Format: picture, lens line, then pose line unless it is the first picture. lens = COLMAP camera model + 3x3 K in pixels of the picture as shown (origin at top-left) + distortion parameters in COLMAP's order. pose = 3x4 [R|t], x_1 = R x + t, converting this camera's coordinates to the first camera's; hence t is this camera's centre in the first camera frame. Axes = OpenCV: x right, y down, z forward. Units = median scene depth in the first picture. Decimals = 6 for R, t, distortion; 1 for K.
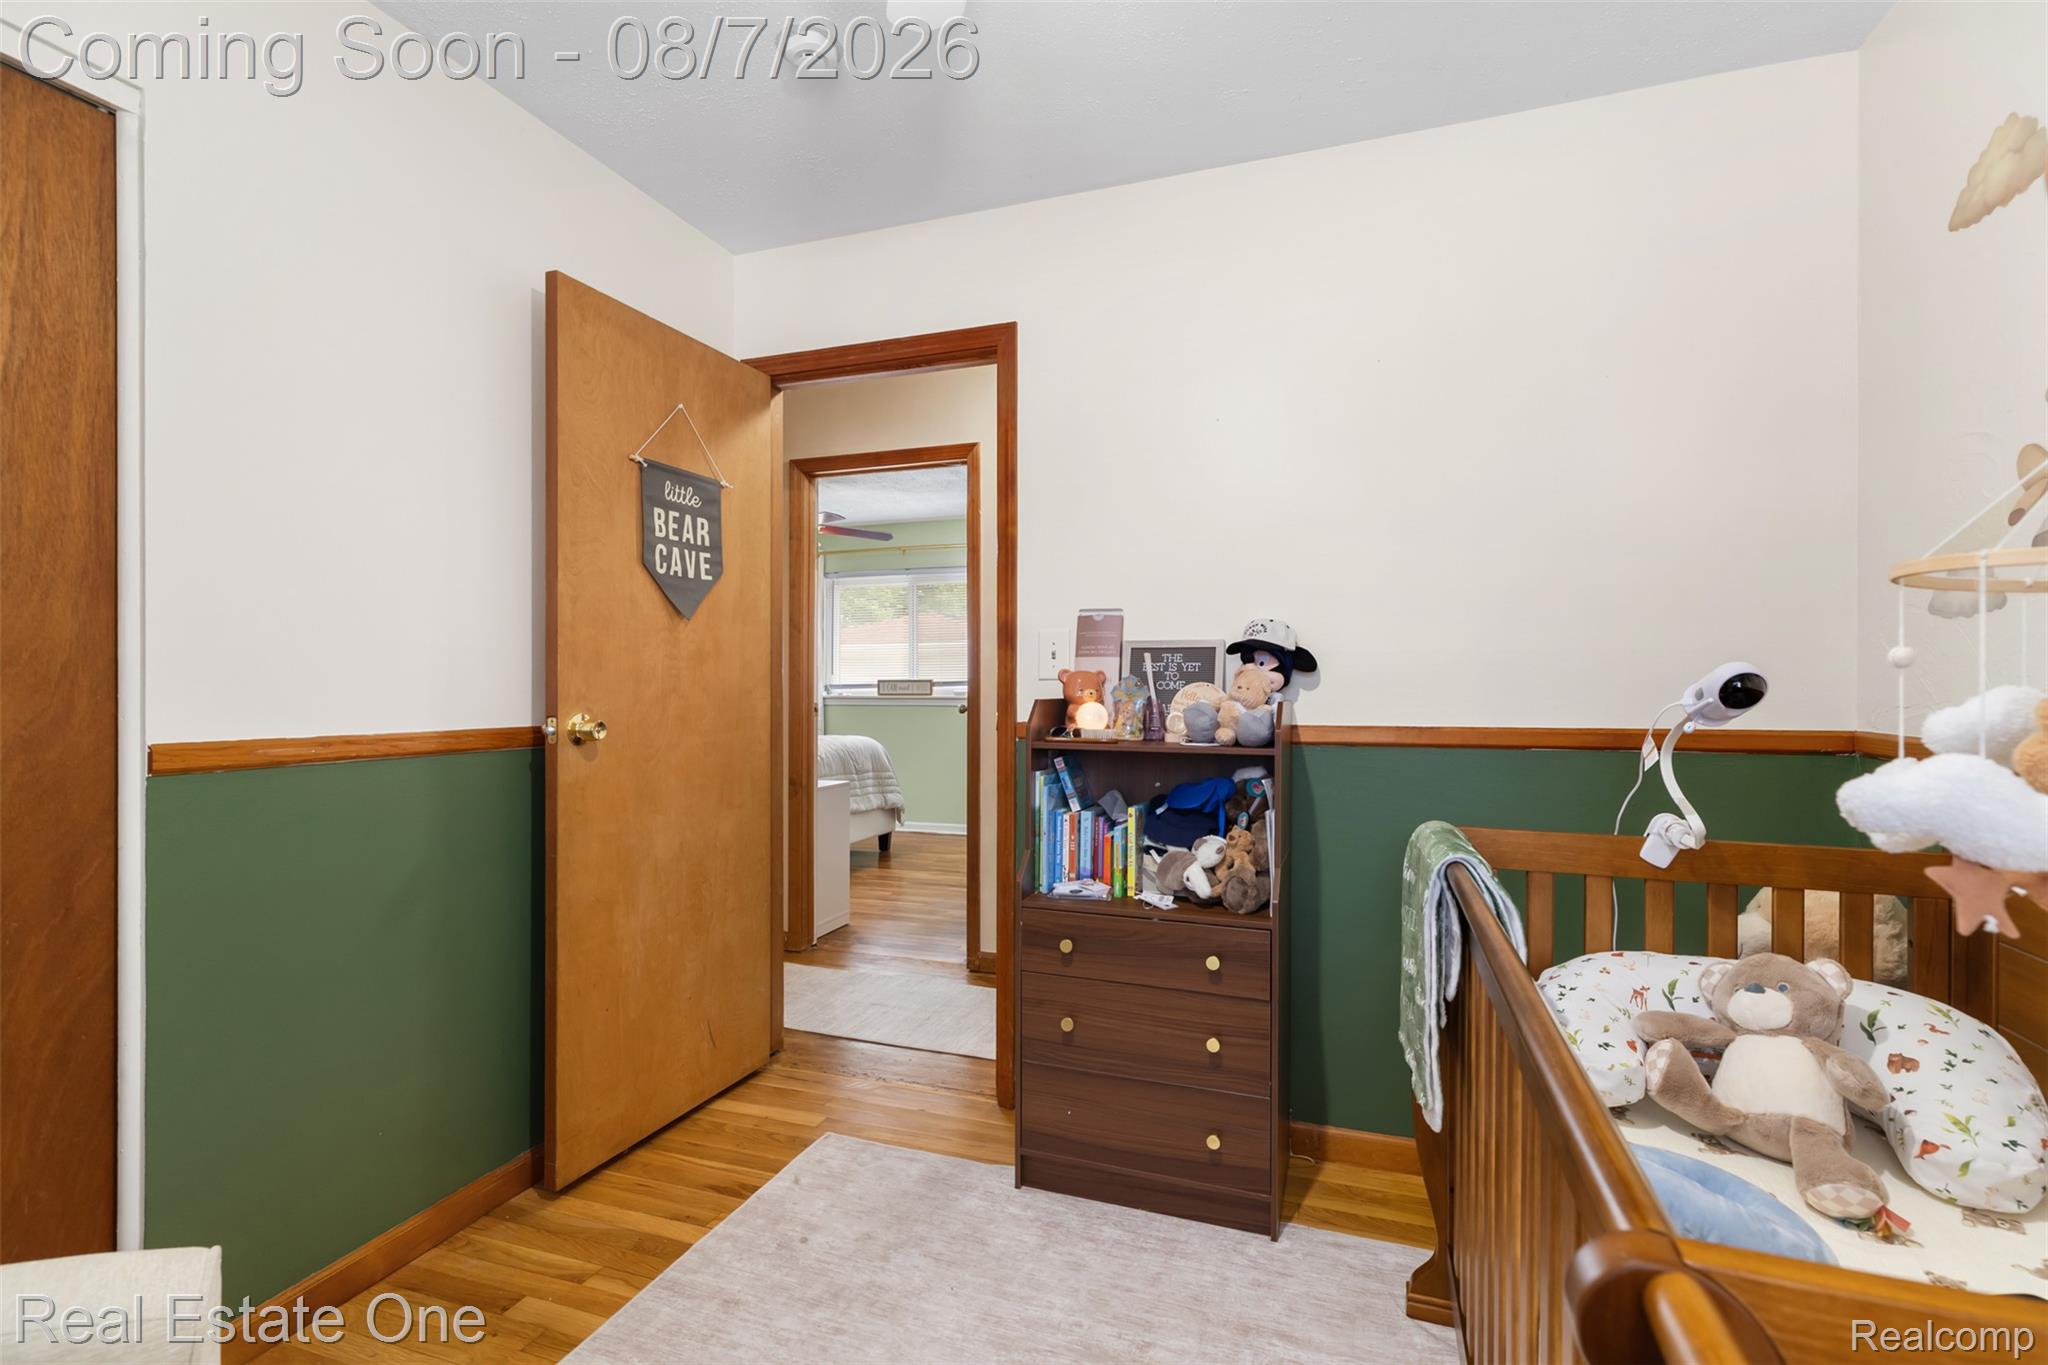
lens RADIAL K [[925.2, 0, 1027.0], [0, 925.2, 686.5], [0, 0, 1]] dist [-0.002458, -0.000273]
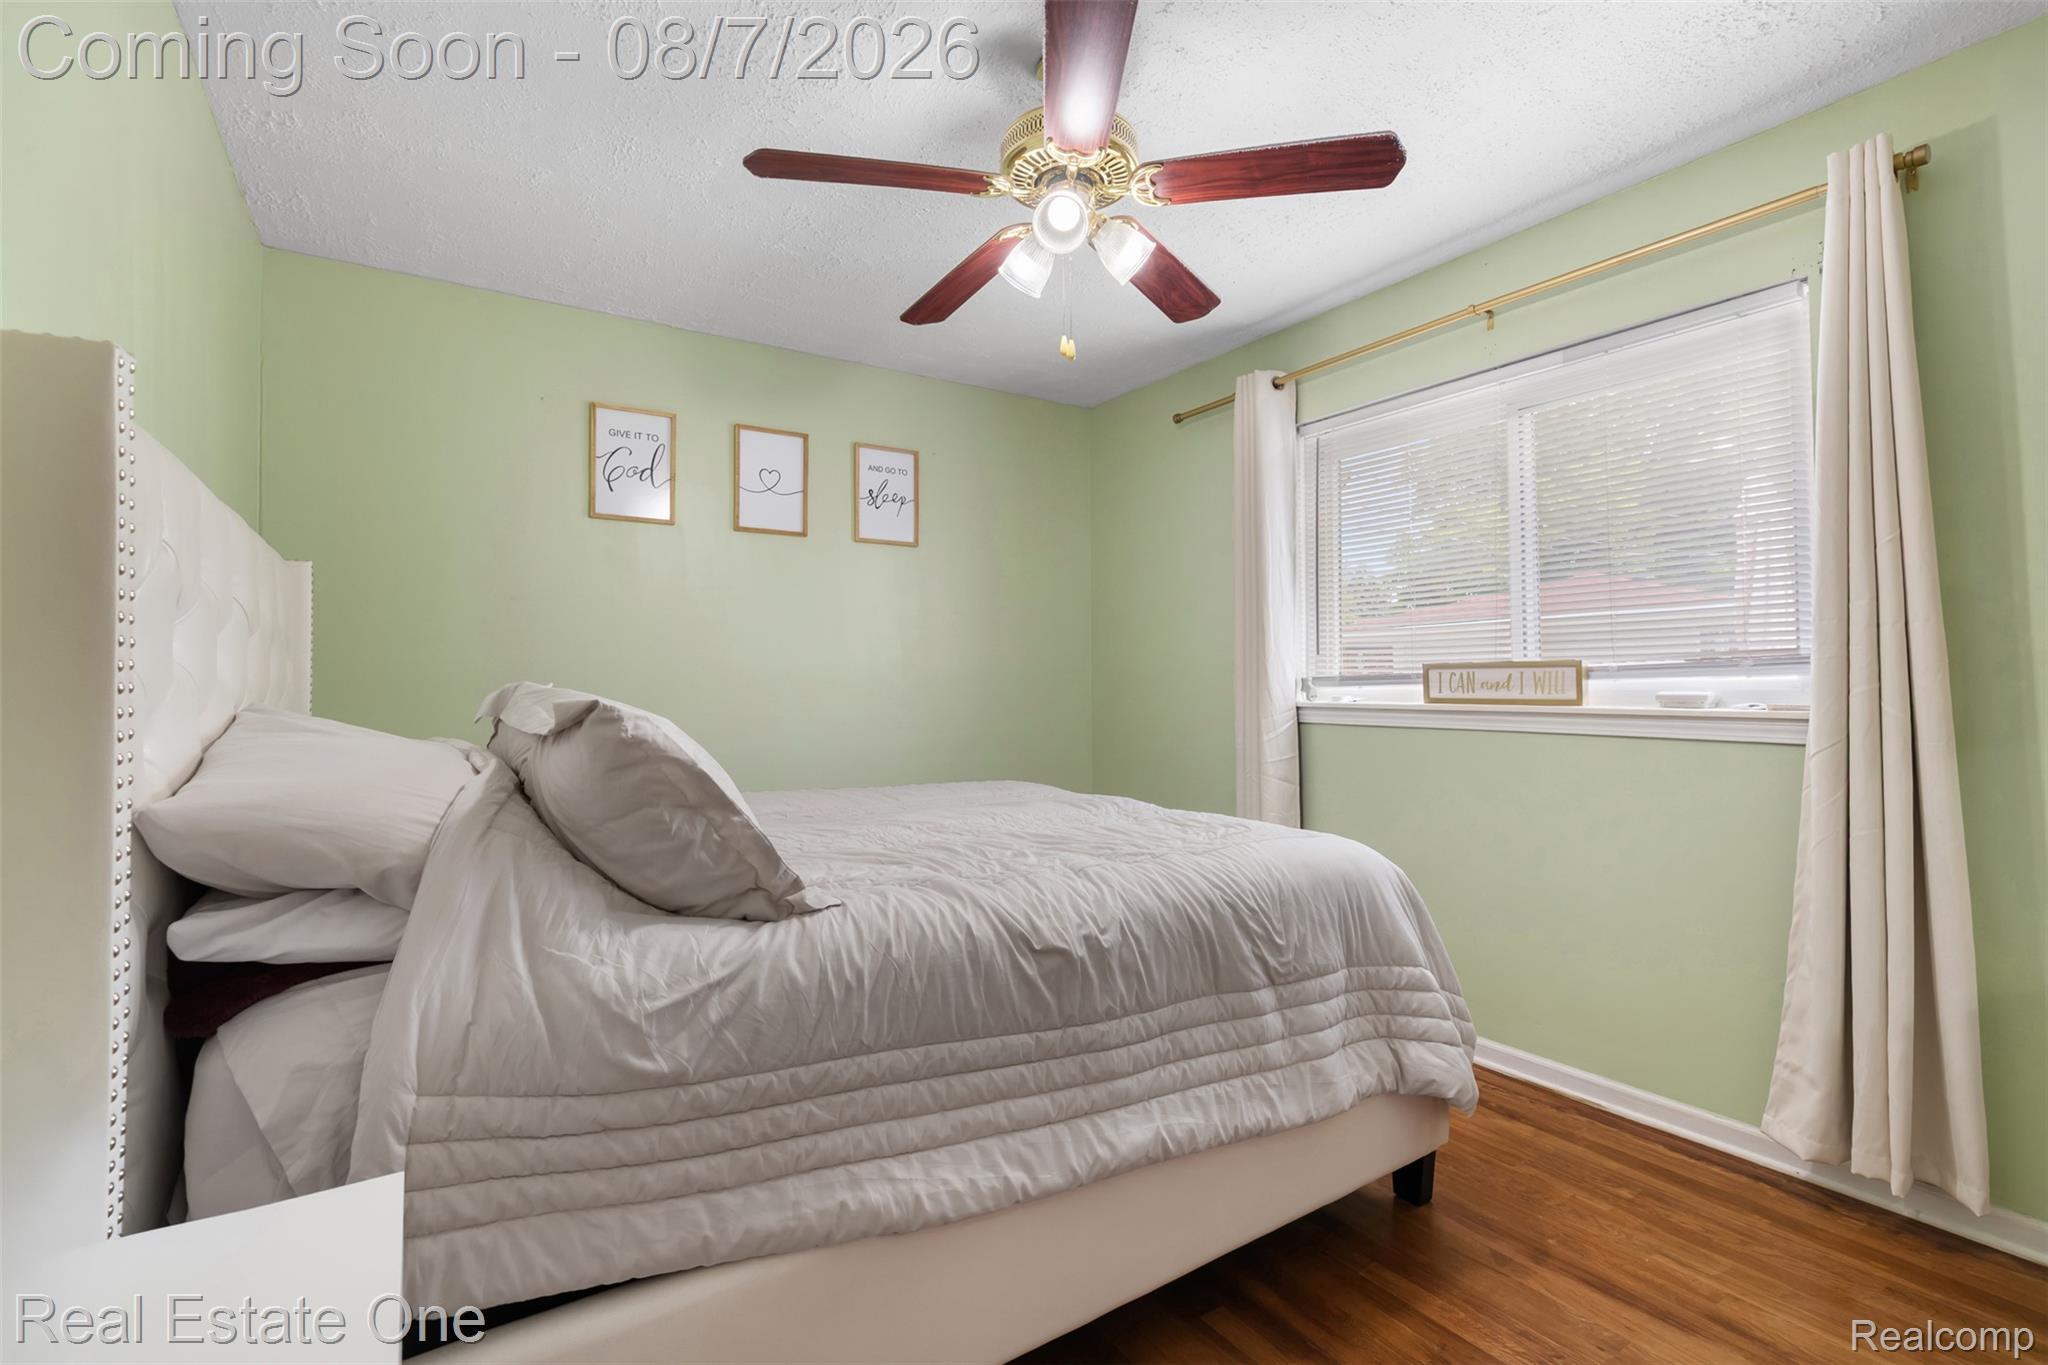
lens RADIAL K [[925.2, 0, 1025.0], [0, 925.2, 680.4], [0, 0, 1]] dist [-0.002458, -0.000273]
pose [[0.799636, -0.005709, -0.600459, -0.071449], [0.001718, 0.999972, -0.007219, 0.003284], [0.600483, 0.004741, 0.799623, 0.697795]]
